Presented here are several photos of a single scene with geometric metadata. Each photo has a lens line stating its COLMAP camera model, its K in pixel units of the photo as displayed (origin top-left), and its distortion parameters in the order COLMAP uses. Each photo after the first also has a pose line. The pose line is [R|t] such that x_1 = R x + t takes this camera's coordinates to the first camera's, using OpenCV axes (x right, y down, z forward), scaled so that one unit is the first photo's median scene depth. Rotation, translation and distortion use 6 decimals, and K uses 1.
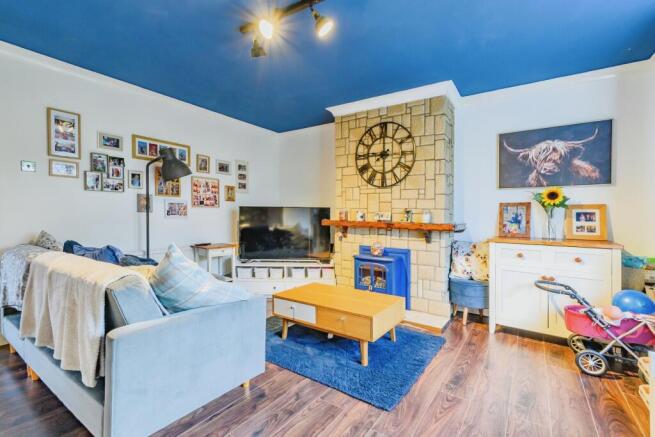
lens RADIAL K [[298.2, 0, 328.2], [0, 298.2, 215.5], [0, 0, 1]] dist [-0.000075, -0.000095]
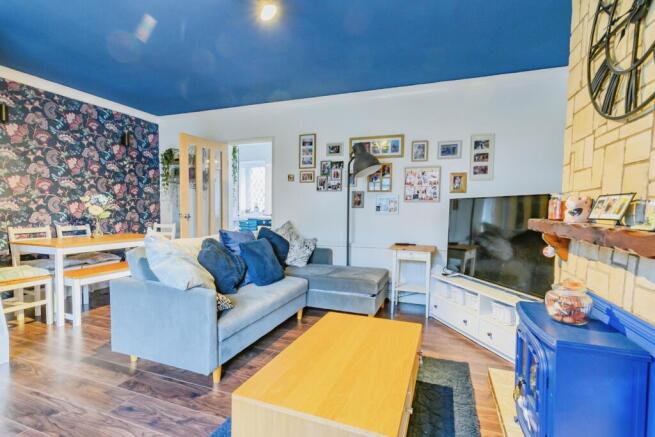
lens RADIAL K [[302.2, 0, 328.9], [0, 302.2, 224.7], [0, 0, 1]] dist [0.004160, 0.000425]
pose [[0.249174, 0.038215, -0.967704, 0.443072], [-0.014456, 0.999257, 0.035739, 0.012863], [0.968351, 0.005084, 0.249541, 0.654786]]
